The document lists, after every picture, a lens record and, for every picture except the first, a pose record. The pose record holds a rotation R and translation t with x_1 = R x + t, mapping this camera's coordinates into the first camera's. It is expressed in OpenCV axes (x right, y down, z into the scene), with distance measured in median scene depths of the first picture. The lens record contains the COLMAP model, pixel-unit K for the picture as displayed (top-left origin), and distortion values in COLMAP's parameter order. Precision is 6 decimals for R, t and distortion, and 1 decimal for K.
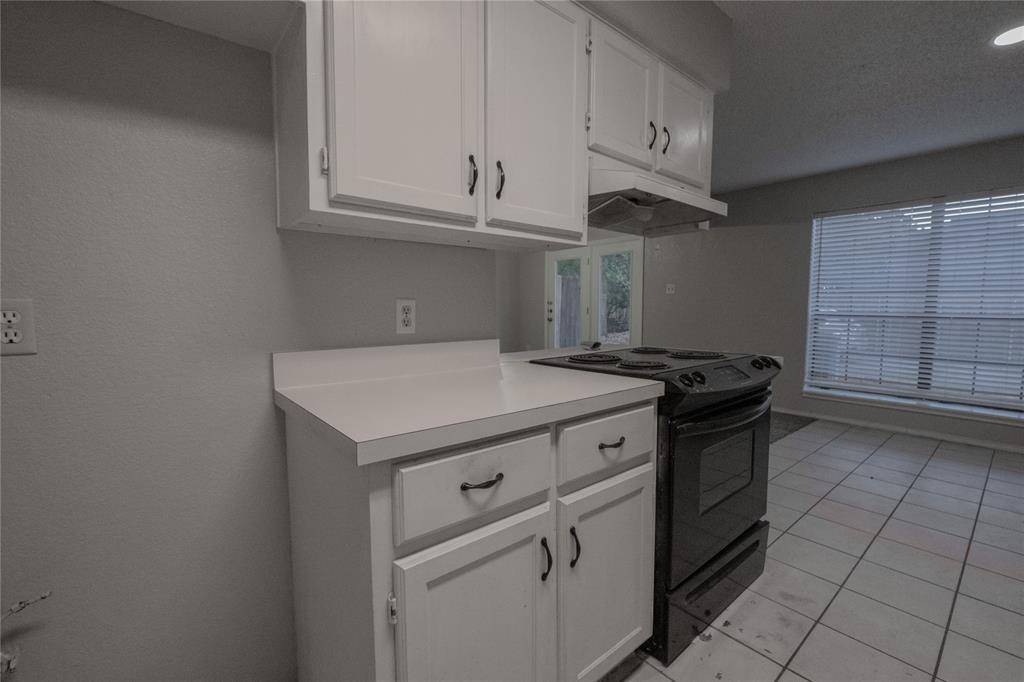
lens RADIAL K [[439.0, 0, 512.0], [0, 439.0, 341.0], [0, 0, 1]] dist [-0.003812, -0.000463]
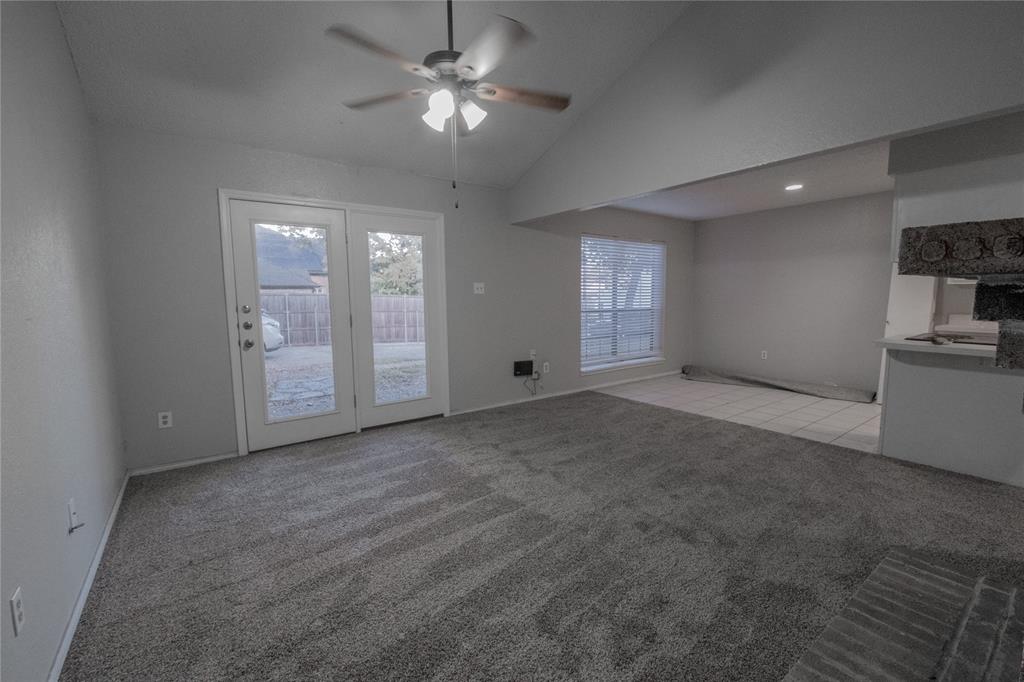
lens RADIAL K [[439.0, 0, 518.8], [0, 439.0, 340.3], [0, 0, 1]] dist [-0.008696, 0.000151]
pose [[0.056087, -0.107977, 0.992570, -1.583126], [0.085785, 0.990980, 0.102956, -0.328154], [-0.994734, 0.079373, 0.064844, 2.875522]]
